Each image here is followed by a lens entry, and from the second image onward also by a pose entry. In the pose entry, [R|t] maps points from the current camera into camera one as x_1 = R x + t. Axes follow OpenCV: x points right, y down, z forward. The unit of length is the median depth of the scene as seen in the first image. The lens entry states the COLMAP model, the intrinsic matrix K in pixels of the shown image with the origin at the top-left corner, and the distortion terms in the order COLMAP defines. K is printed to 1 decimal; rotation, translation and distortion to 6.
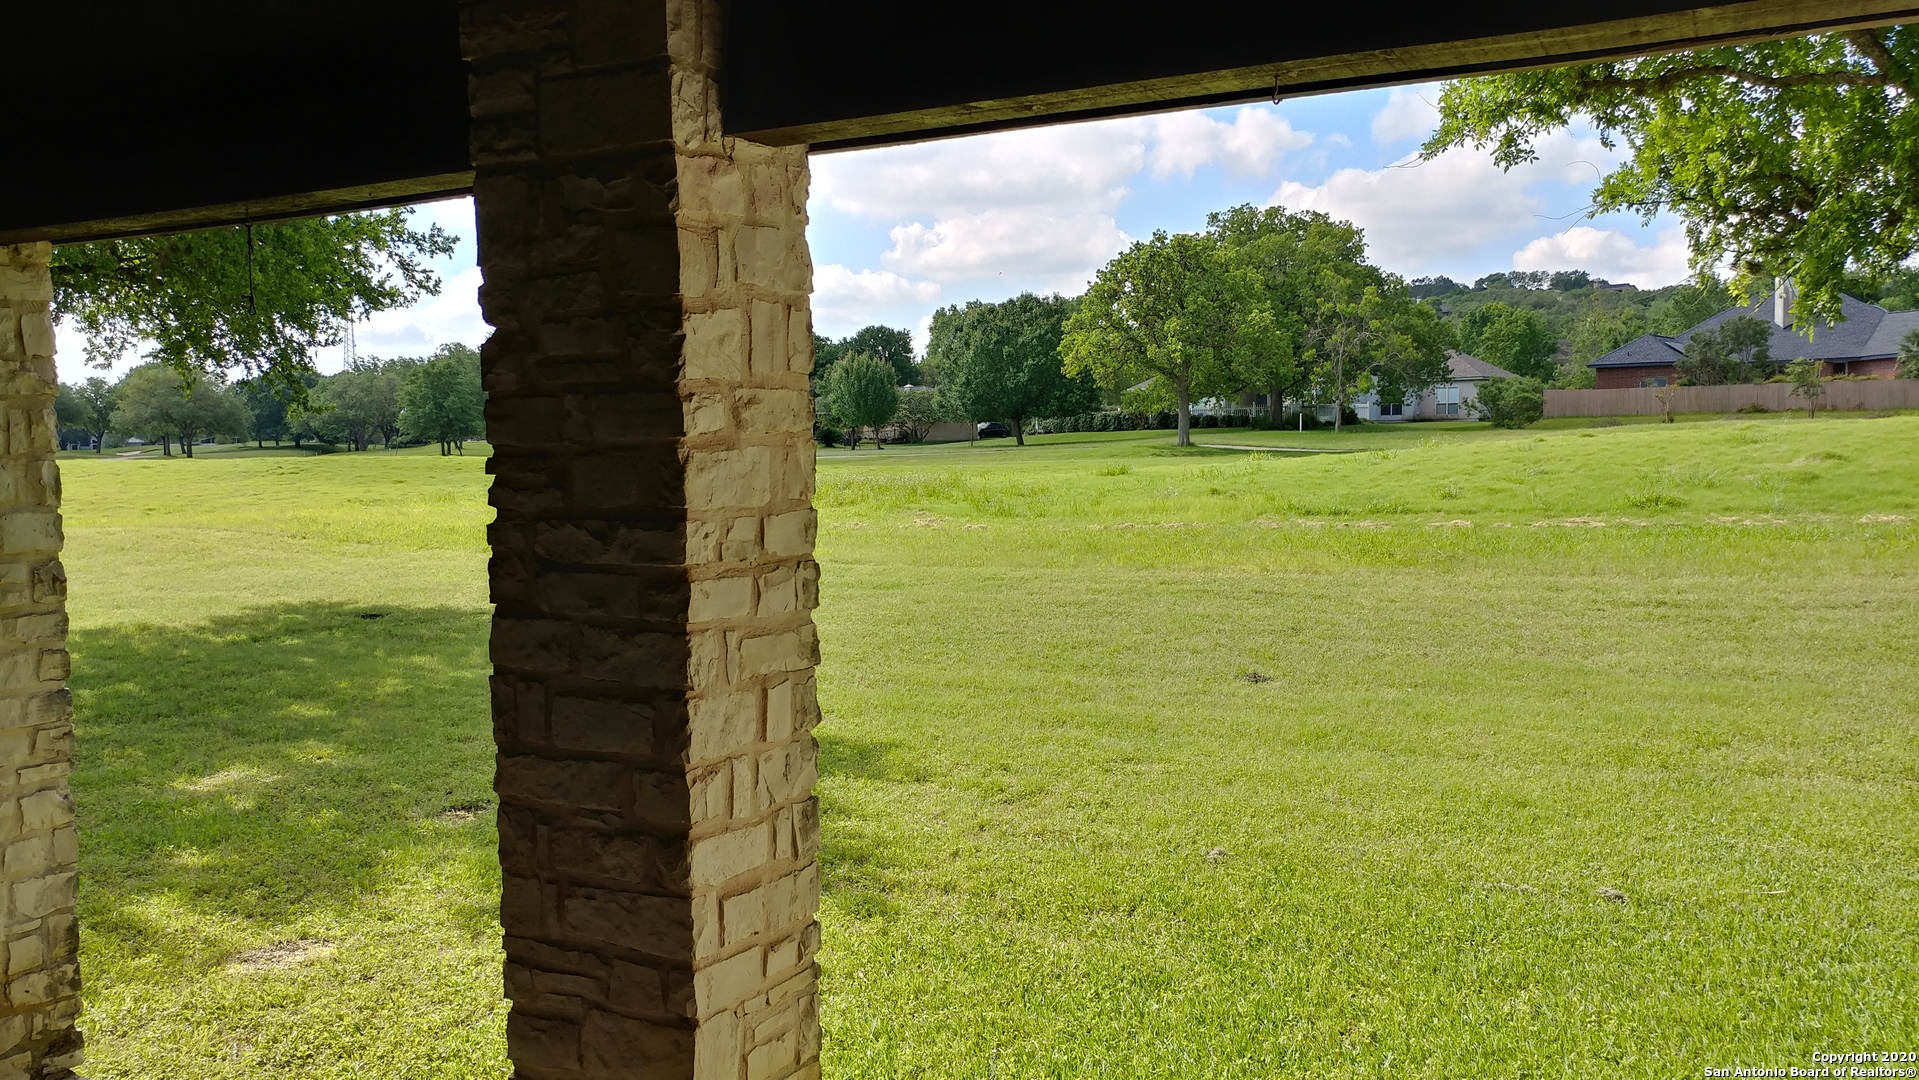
lens RADIAL K [[1537.9, 0, 959.5], [0, 1537.9, 540.0], [0, 0, 1]] dist [0.095516, -0.269627]
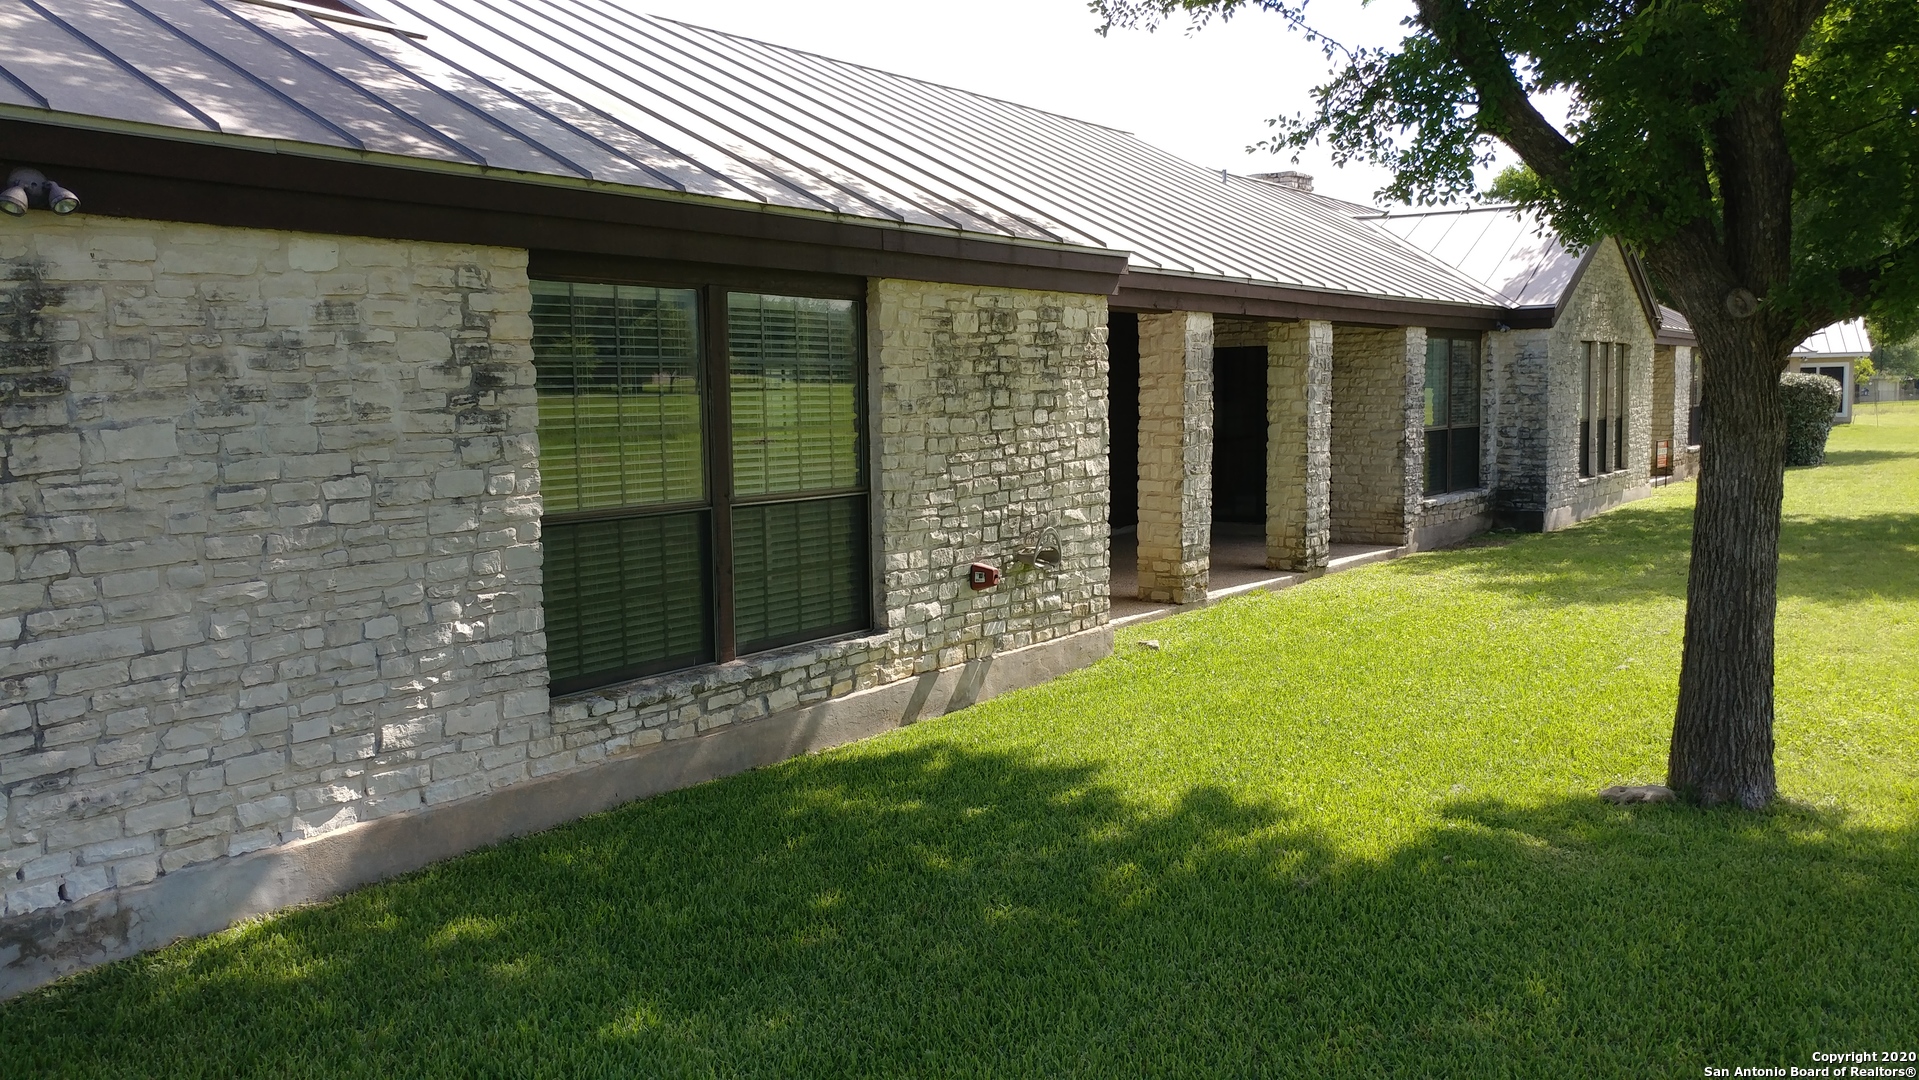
lens RADIAL K [[1579.1, 0, 959.5], [0, 1579.1, 540.0], [0, 0, 1]] dist [0.258500, -0.932289]
pose [[-0.164344, 0.108530, -0.980414, 0.334096], [-0.041885, 0.992264, 0.116863, -0.010605], [0.985513, 0.060271, -0.158527, 0.094303]]
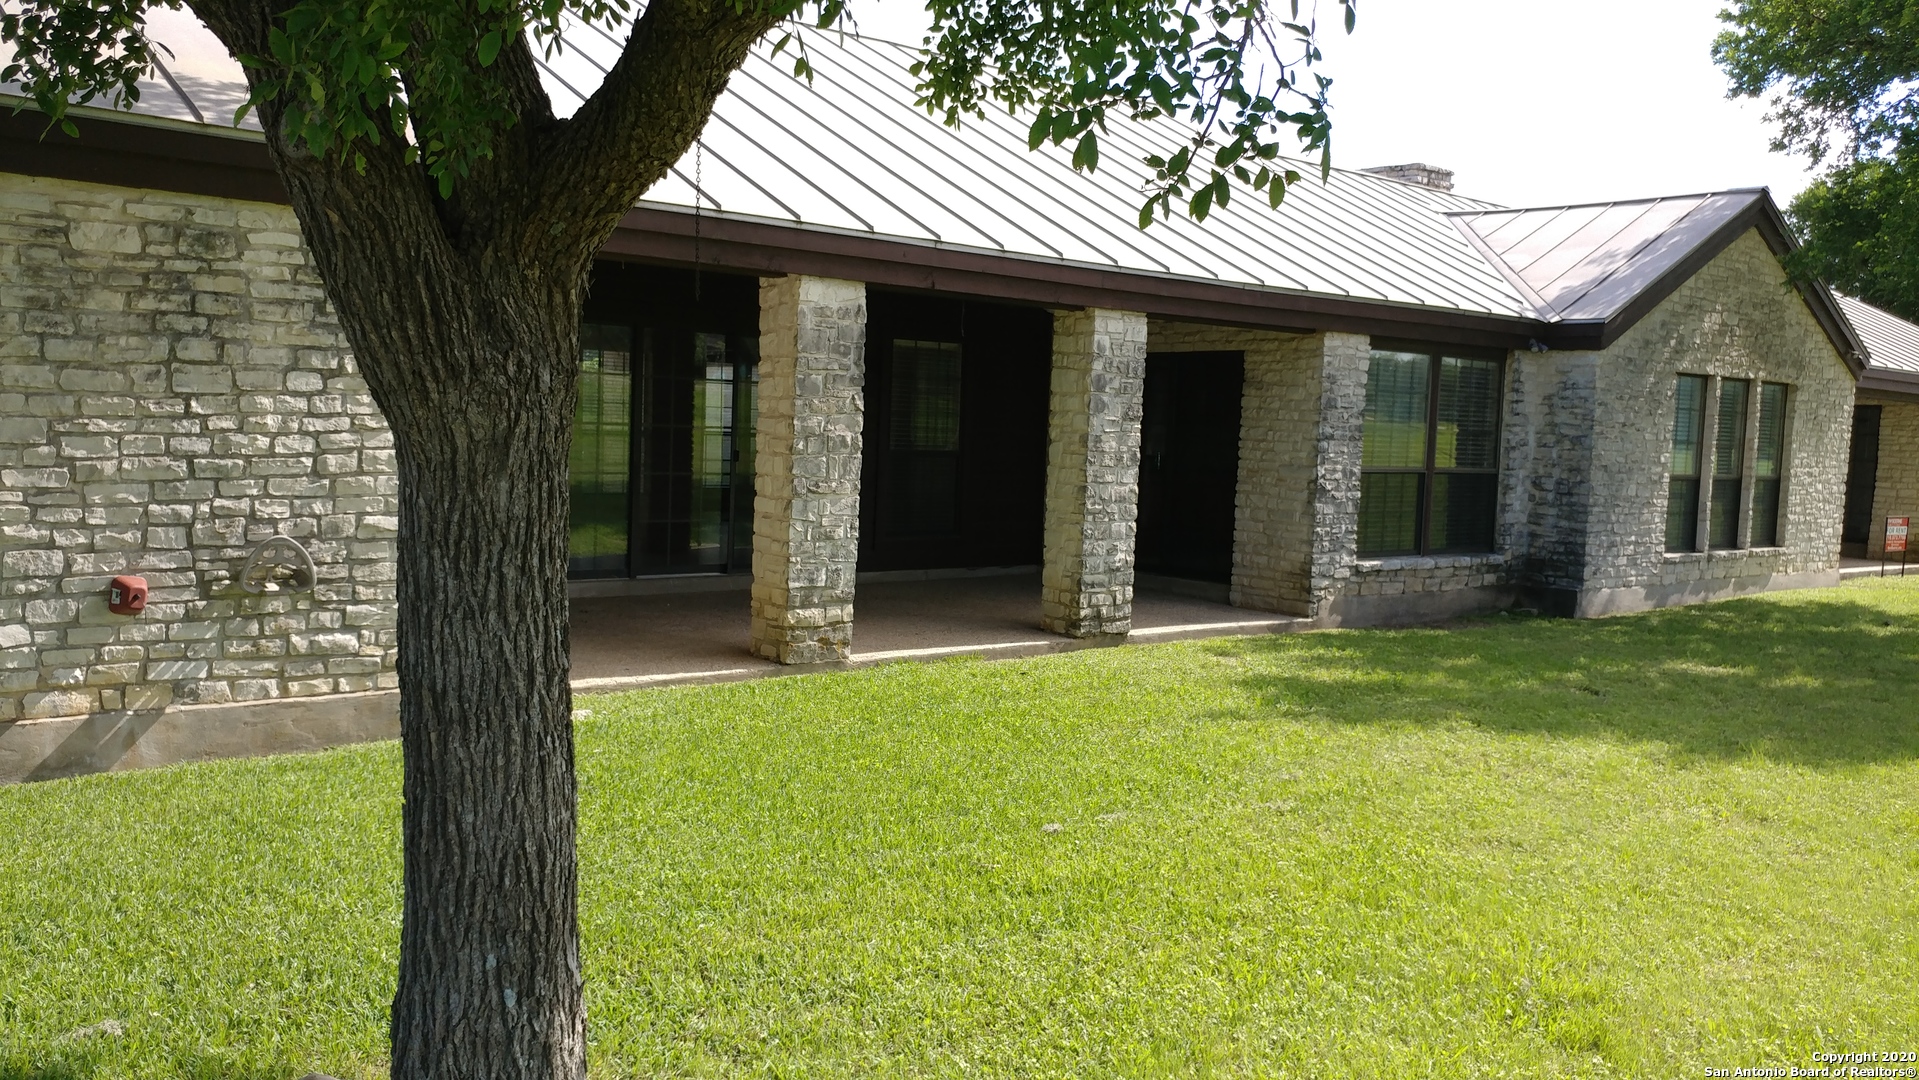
lens RADIAL K [[1567.0, 0, 959.5], [0, 1567.0, 540.0], [0, 0, 1]] dist [0.024562, -0.001976]
pose [[-0.425163, 0.068092, -0.902552, 0.207620], [-0.087321, 0.989429, 0.115780, -0.010676], [0.900895, 0.128037, -0.414723, 0.216488]]
